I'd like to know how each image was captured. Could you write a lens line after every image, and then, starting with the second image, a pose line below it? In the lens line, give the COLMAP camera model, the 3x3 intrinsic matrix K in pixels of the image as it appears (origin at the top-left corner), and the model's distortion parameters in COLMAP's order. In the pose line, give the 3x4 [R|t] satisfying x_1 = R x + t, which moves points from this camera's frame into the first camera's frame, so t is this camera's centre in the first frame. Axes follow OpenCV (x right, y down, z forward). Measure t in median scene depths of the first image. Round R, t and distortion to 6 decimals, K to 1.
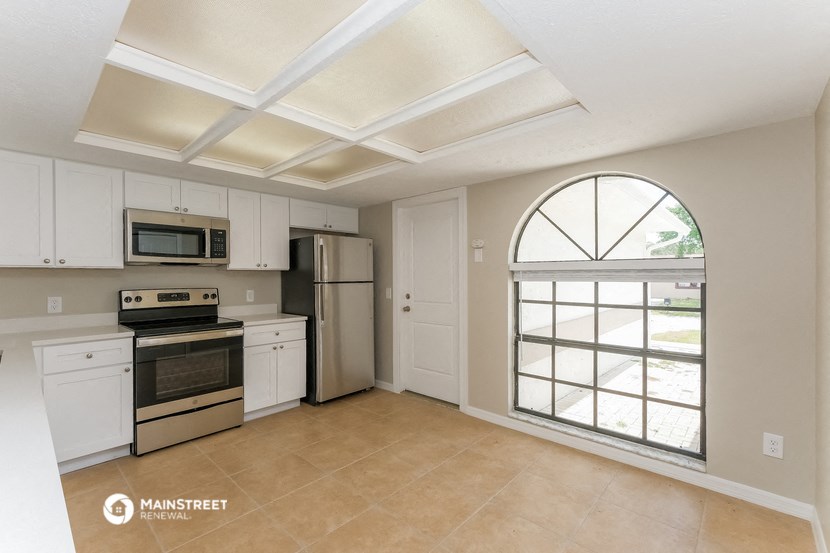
lens RADIAL K [[367.0, 0, 412.1], [0, 367.0, 277.6], [0, 0, 1]] dist [0.017752, -0.000265]
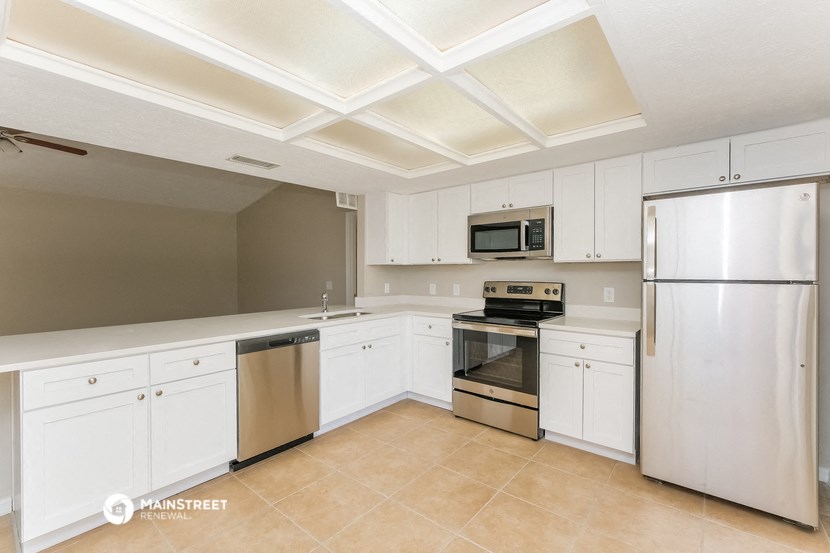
lens RADIAL K [[367.0, 0, 410.7], [0, 367.0, 273.8], [0, 0, 1]] dist [0.017752, -0.000265]
pose [[0.052779, 0.013280, -0.998518, 0.394993], [0.001223, 0.999910, 0.013363, -0.007209], [0.998605, -0.001927, 0.052758, 0.660953]]
